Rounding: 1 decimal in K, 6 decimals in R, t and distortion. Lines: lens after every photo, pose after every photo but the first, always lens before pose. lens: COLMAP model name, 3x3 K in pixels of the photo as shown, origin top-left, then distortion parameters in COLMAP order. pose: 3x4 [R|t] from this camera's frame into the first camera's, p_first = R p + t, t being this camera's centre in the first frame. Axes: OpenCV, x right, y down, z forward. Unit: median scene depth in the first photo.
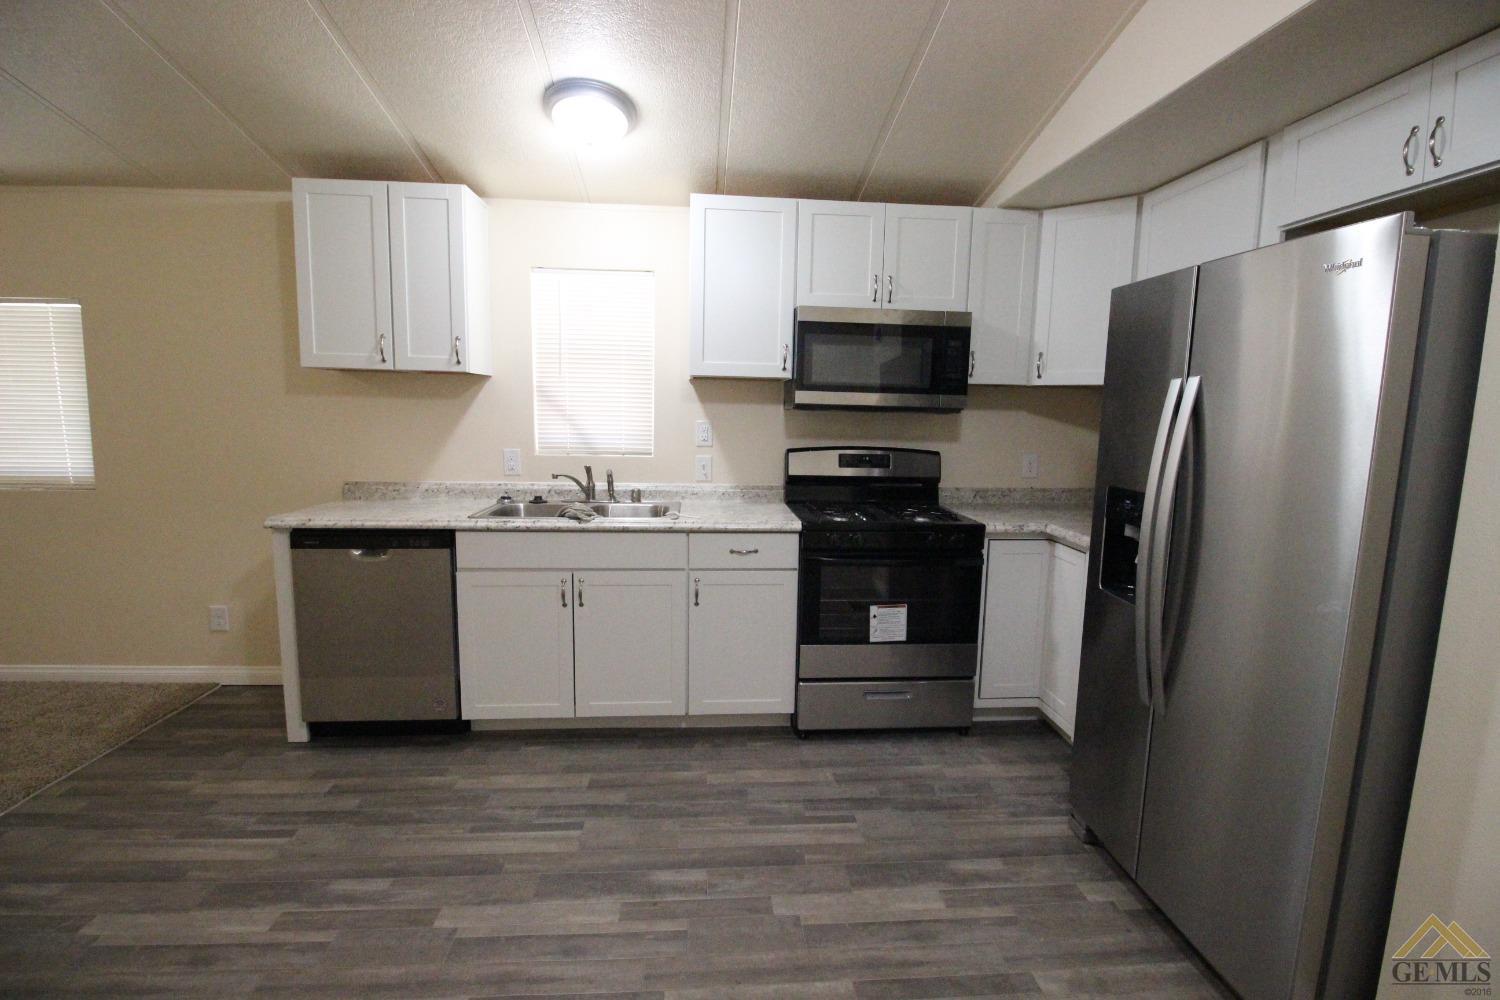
lens RADIAL K [[691.5, 0, 755.4], [0, 691.5, 496.7], [0, 0, 1]] dist [-0.003256, -0.010656]
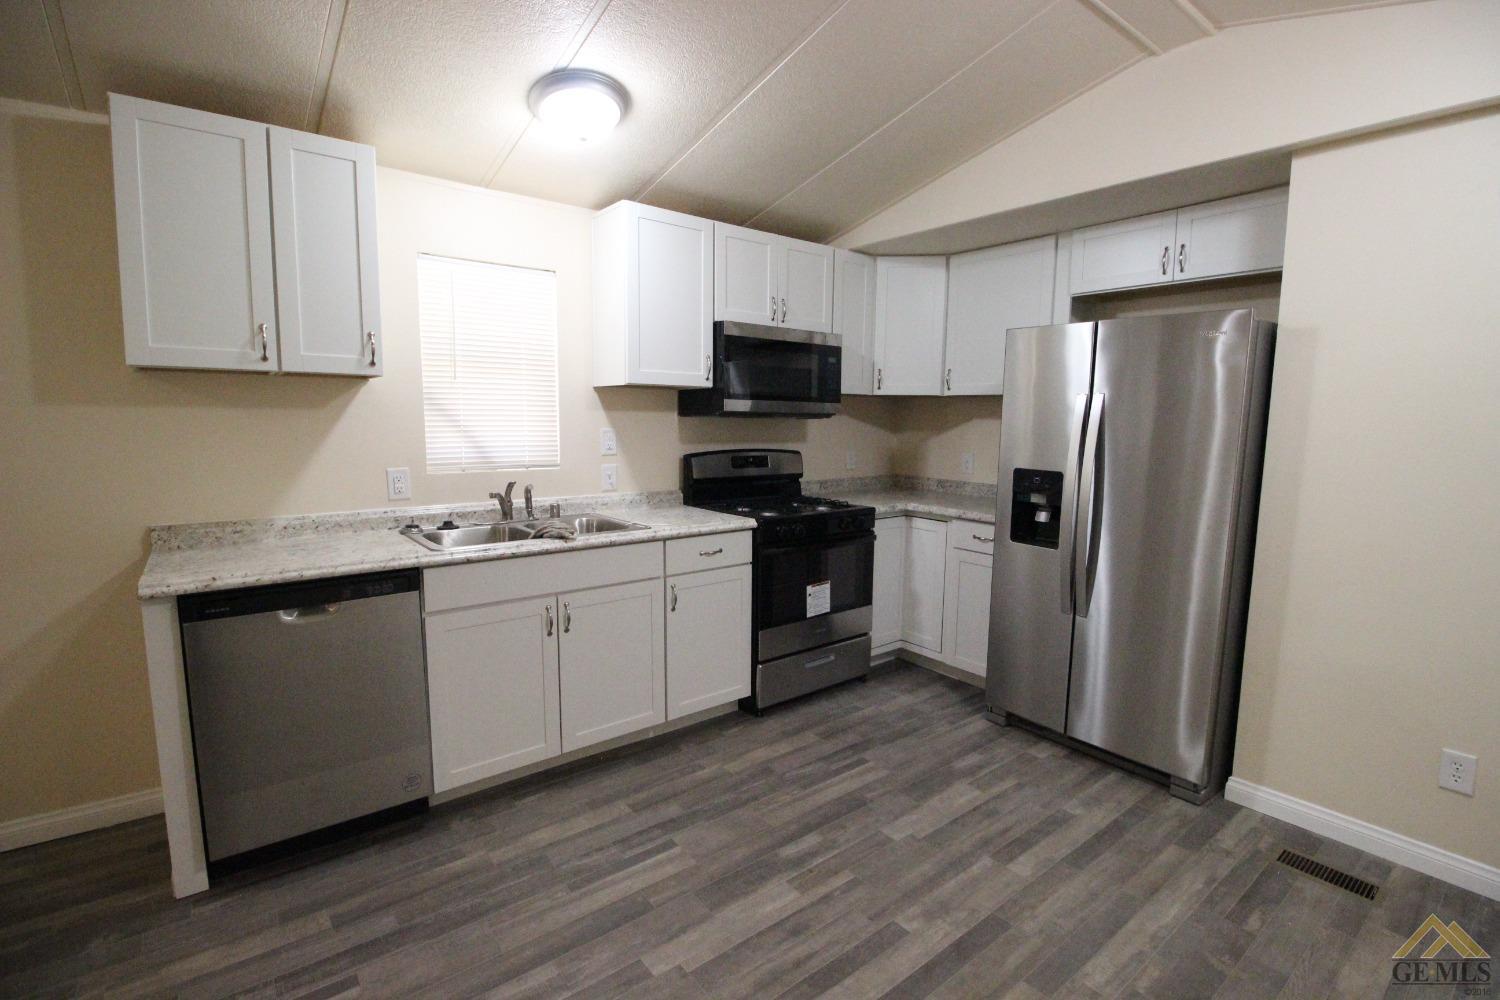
lens RADIAL K [[691.5, 0, 756.1], [0, 691.5, 498.8], [0, 0, 1]] dist [-0.003256, -0.010656]
pose [[0.830591, -0.077988, 0.551396, -0.529593], [0.079217, 0.996623, 0.021632, -0.018920], [-0.551220, 0.025713, 0.833963, 0.082557]]
